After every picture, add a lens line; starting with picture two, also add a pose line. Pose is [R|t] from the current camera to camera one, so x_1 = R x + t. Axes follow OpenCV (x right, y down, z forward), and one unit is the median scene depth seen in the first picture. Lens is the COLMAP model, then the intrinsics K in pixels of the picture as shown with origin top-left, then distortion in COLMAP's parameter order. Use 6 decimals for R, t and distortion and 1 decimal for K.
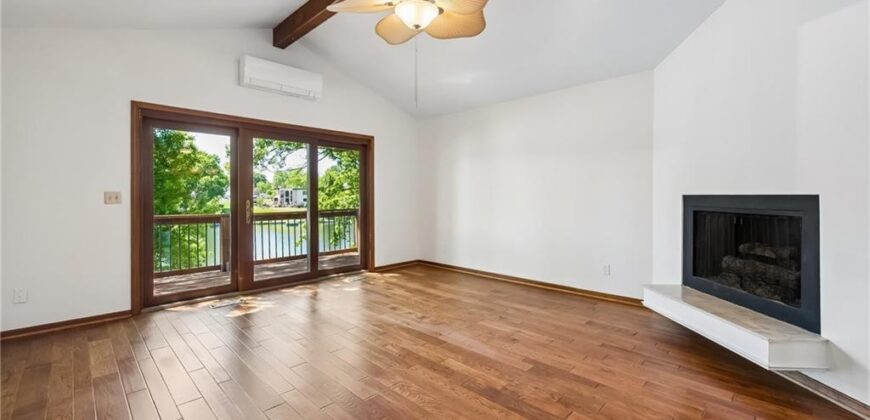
lens RADIAL K [[344.8, 0, 433.6], [0, 344.8, 204.1], [0, 0, 1]] dist [0.000324, -0.000053]
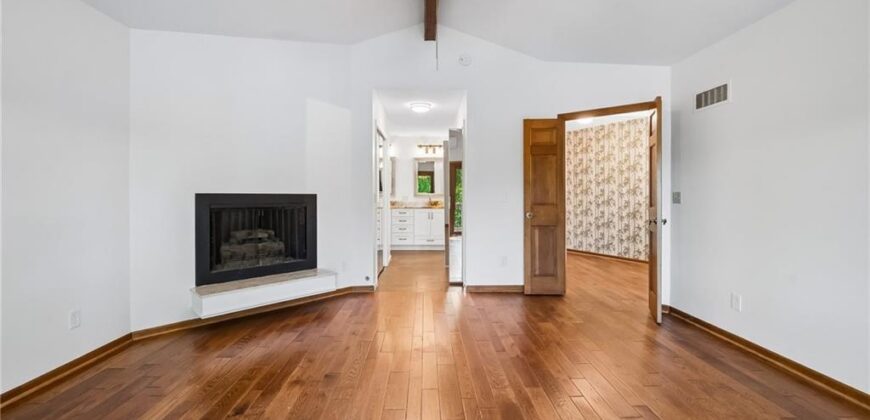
lens RADIAL K [[368.7, 0, 427.4], [0, 368.7, 197.3], [0, 0, 1]] dist [-0.000401, -0.000162]
pose [[-0.723923, -0.006444, 0.689850, -0.623024], [0.009613, 0.999765, 0.019427, -0.037449], [-0.689814, 0.020695, -0.723691, 1.758182]]
